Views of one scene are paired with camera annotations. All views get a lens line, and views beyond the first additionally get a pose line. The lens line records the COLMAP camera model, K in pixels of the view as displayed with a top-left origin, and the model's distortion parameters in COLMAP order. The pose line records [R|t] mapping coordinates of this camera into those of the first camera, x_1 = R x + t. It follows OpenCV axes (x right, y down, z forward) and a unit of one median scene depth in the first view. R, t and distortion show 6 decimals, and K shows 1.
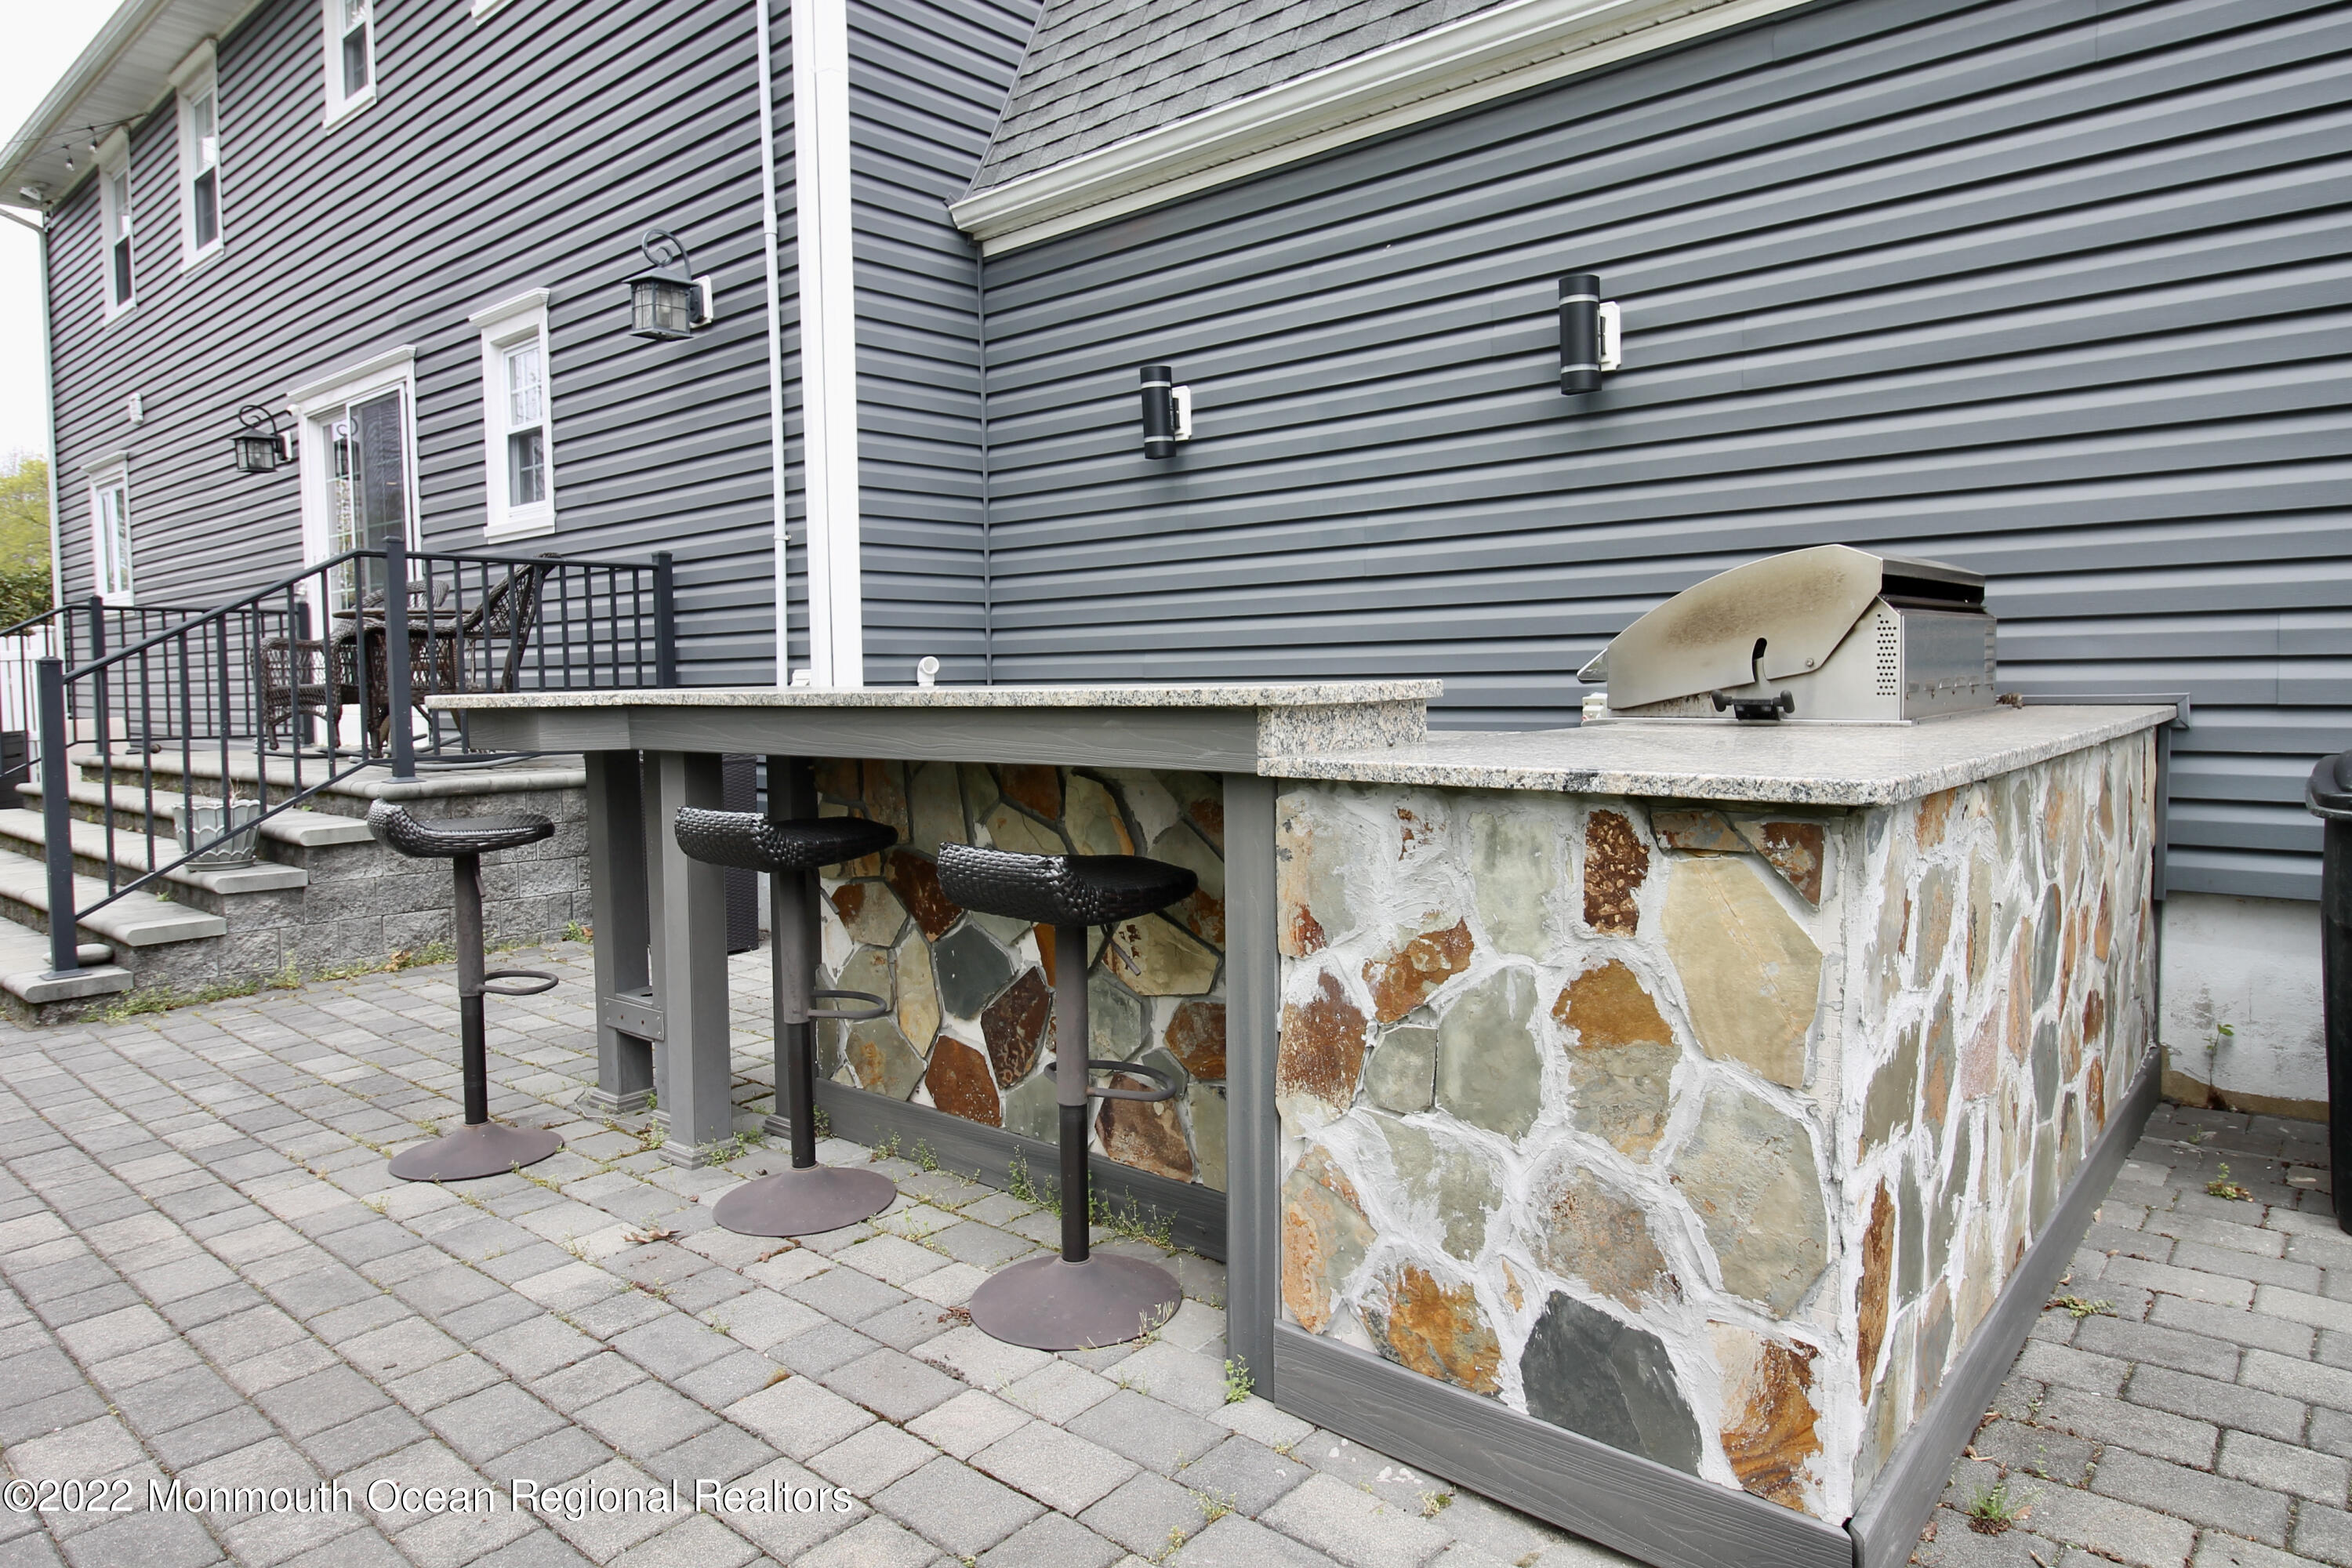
lens RADIAL K [[1425.6, 0, 1181.1], [0, 1425.6, 741.5], [0, 0, 1]] dist [0.006680, -0.002950]
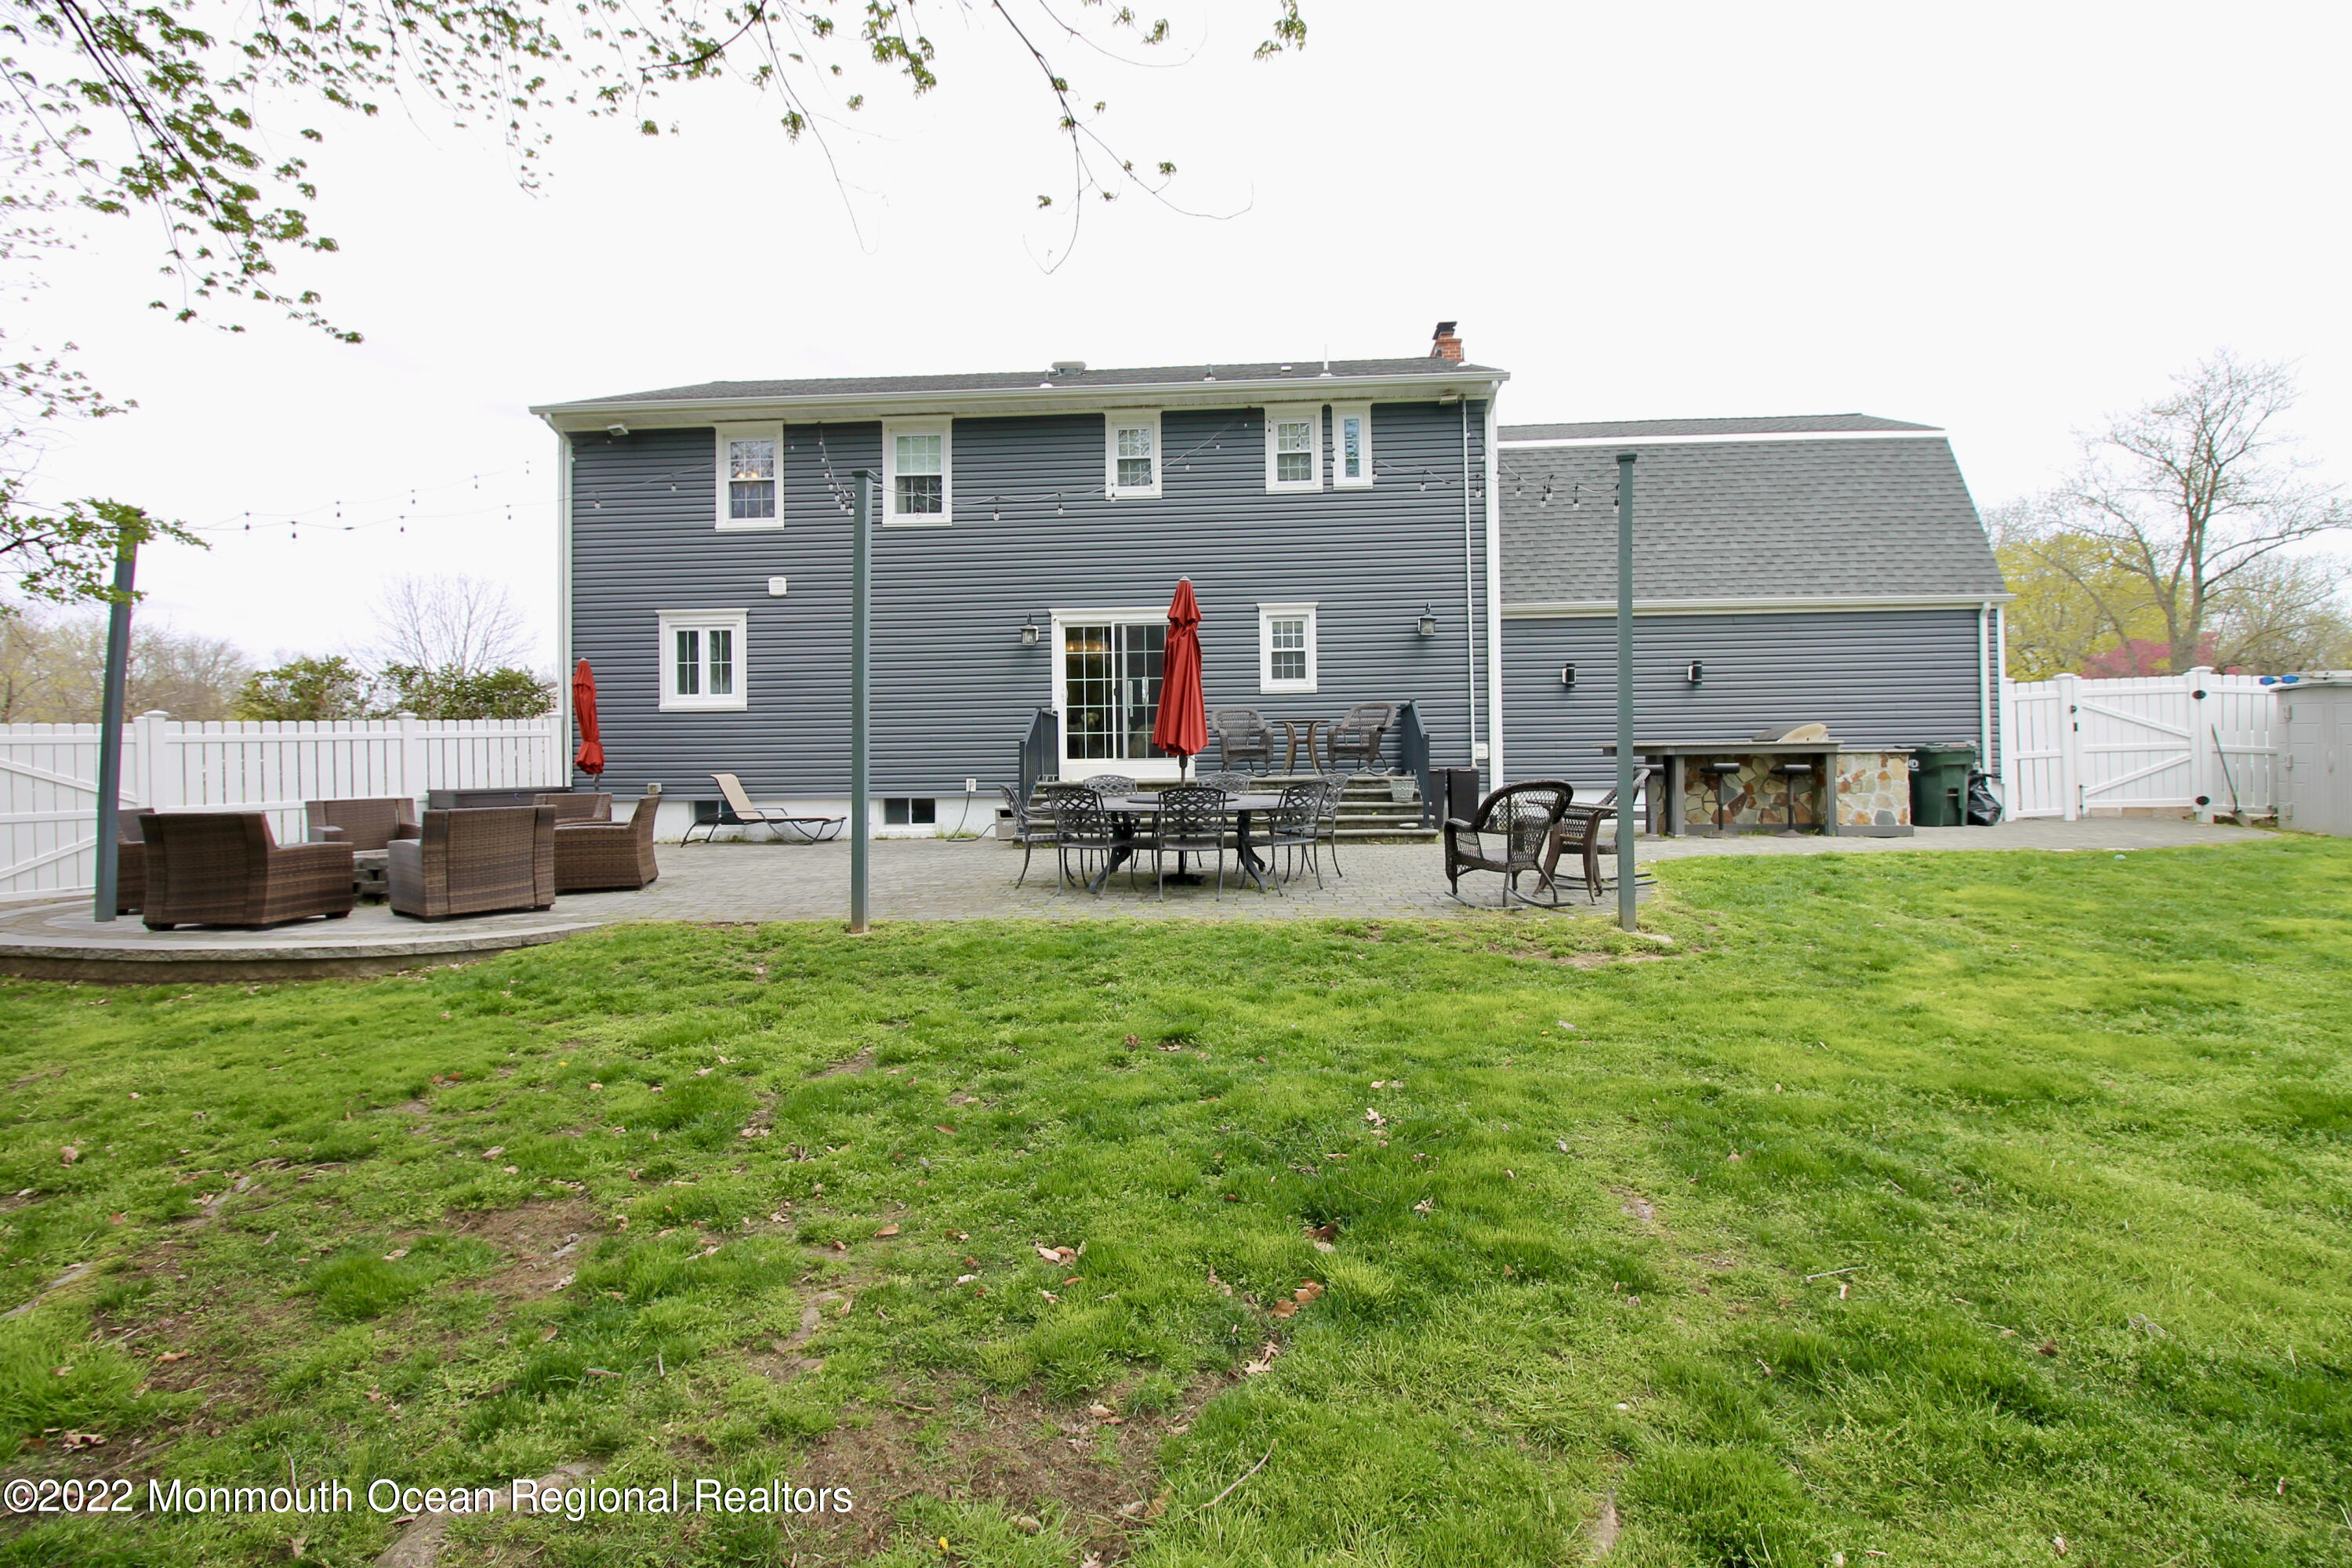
lens RADIAL K [[1095.2, 0, 1188.5], [0, 1095.2, 751.6], [0, 0, 1]] dist [-0.009464, -0.008053]
pose [[0.794738, 0.016212, 0.606736, -2.831203], [0.028889, 0.997500, -0.064493, 0.132937], [-0.606265, 0.068783, 0.792283, -0.695589]]
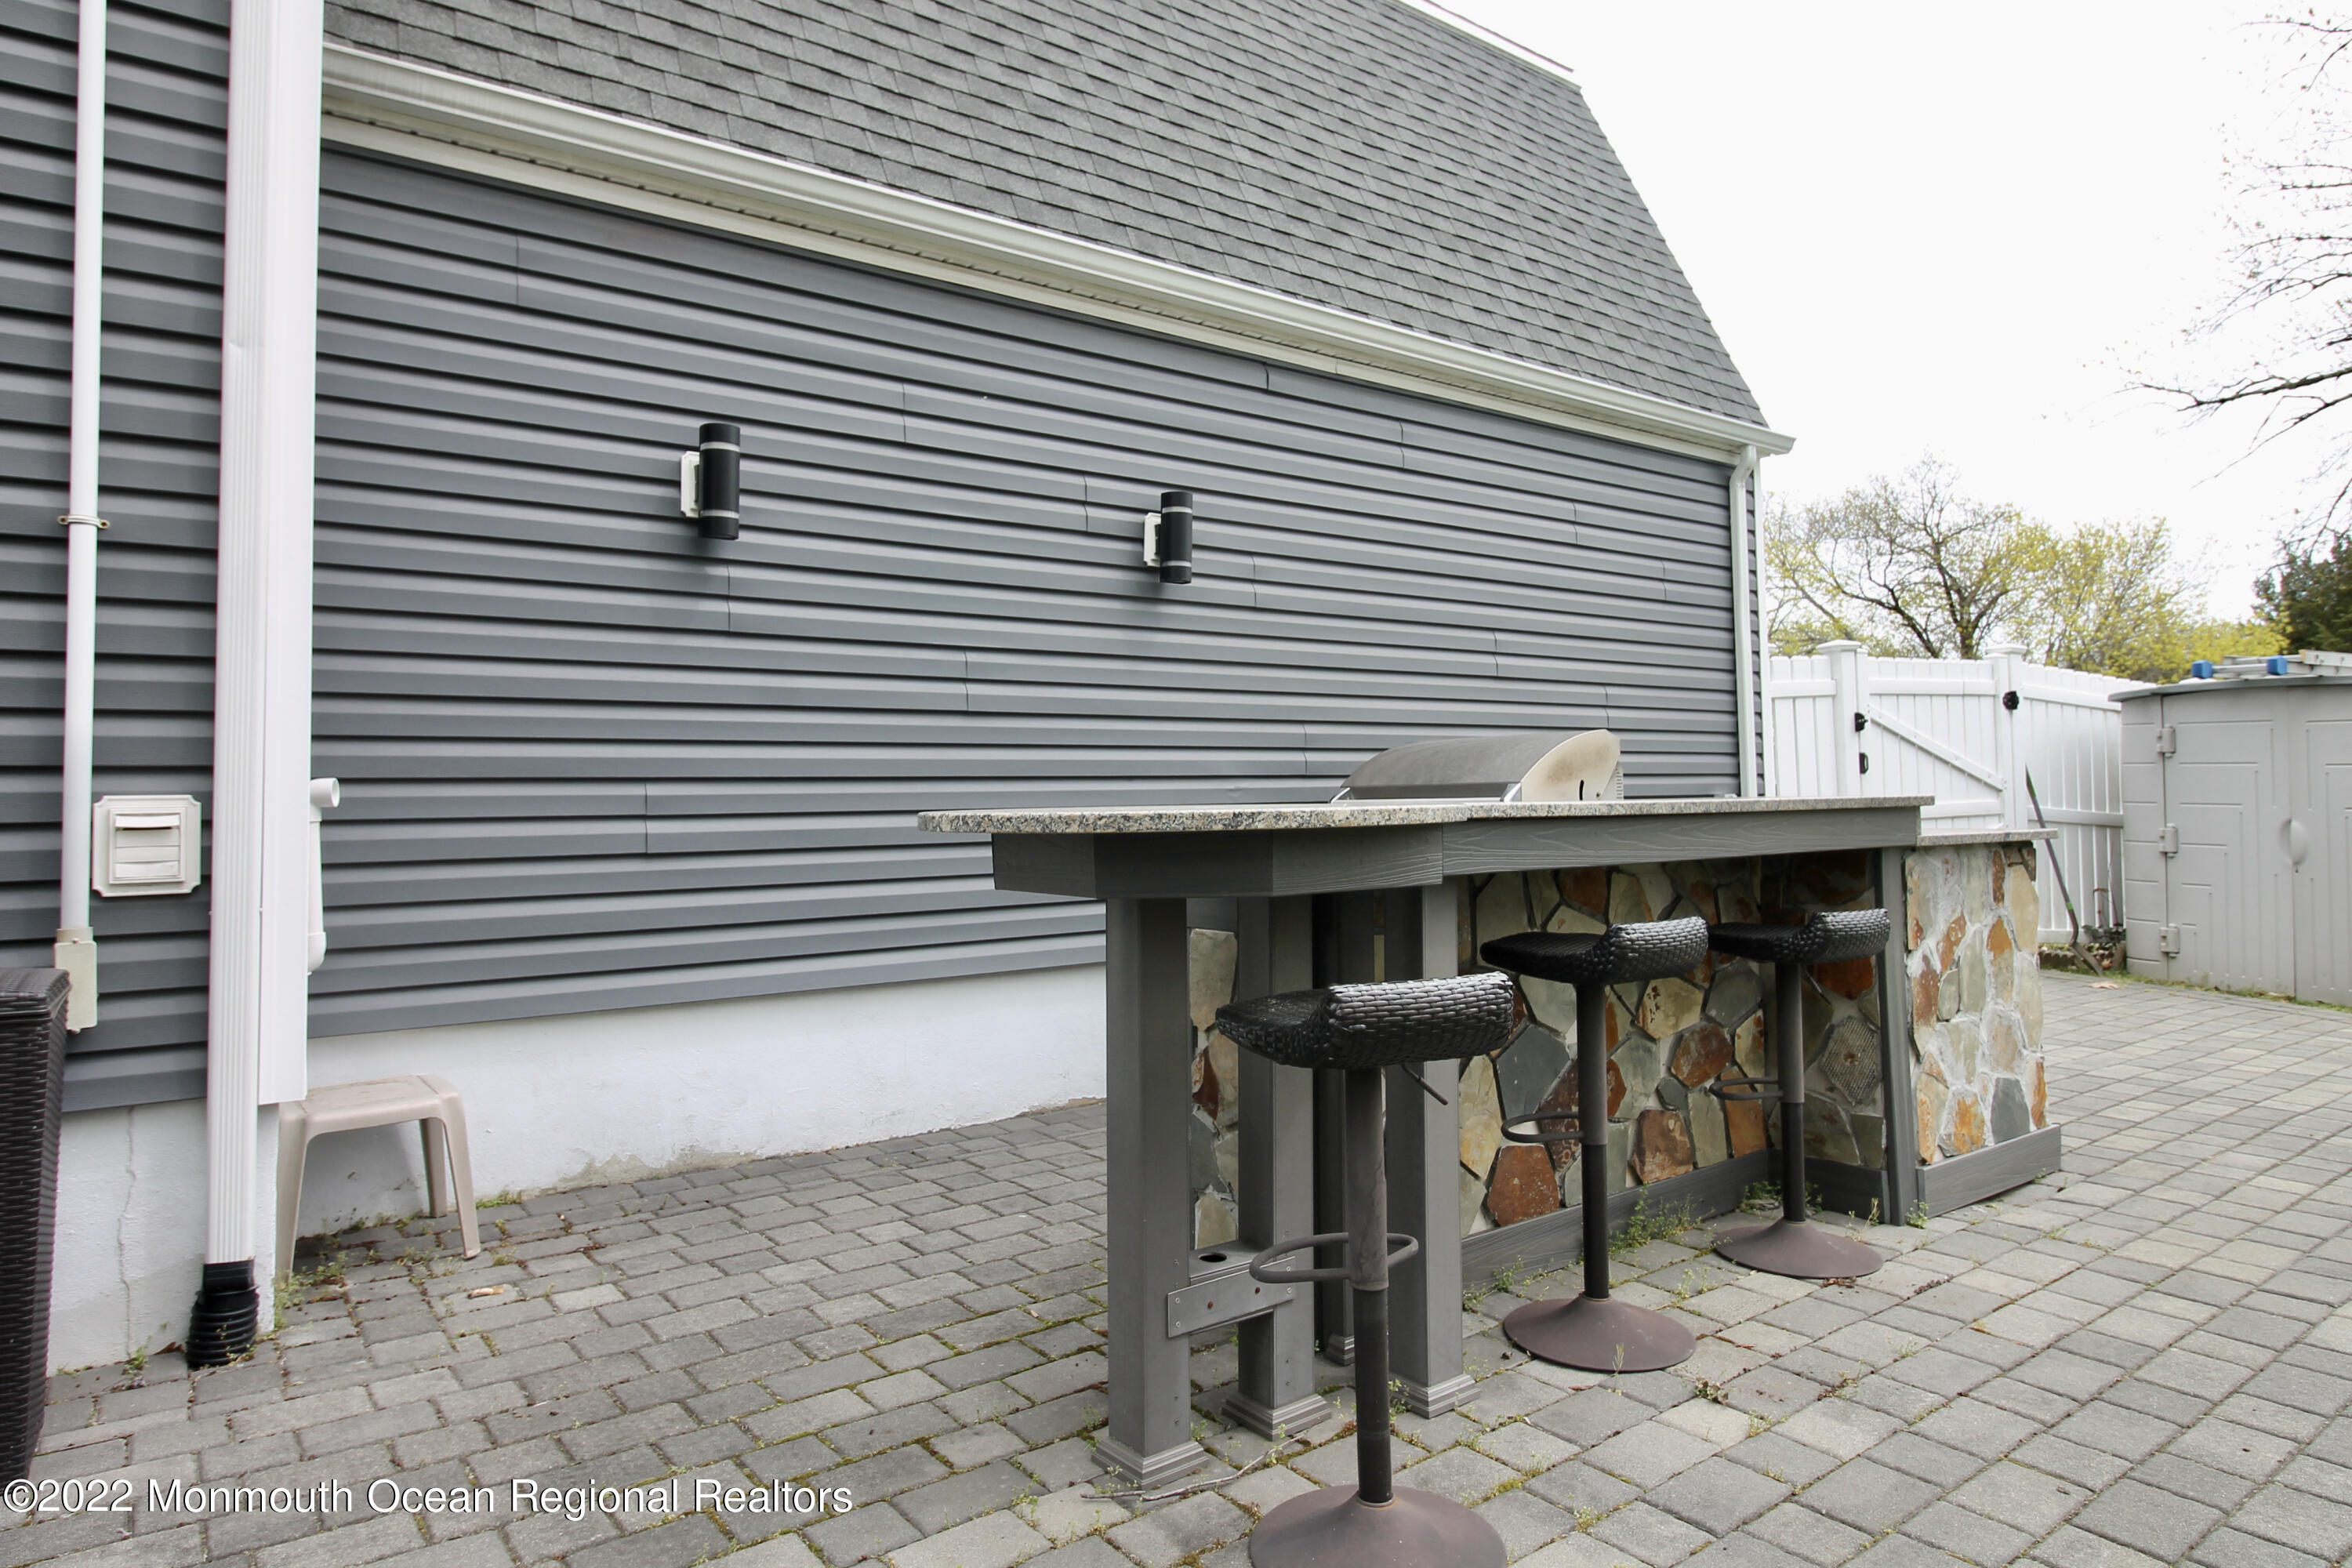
lens RADIAL K [[1407.3, 0, 1178.7], [0, 1407.3, 745.8], [0, 0, 1]] dist [0.008985, -0.011505]
pose [[0.210652, 0.057377, 0.975876, -0.820598], [0.061594, 0.995513, -0.071827, -0.013092], [-0.975619, 0.075238, 0.206173, 0.679646]]
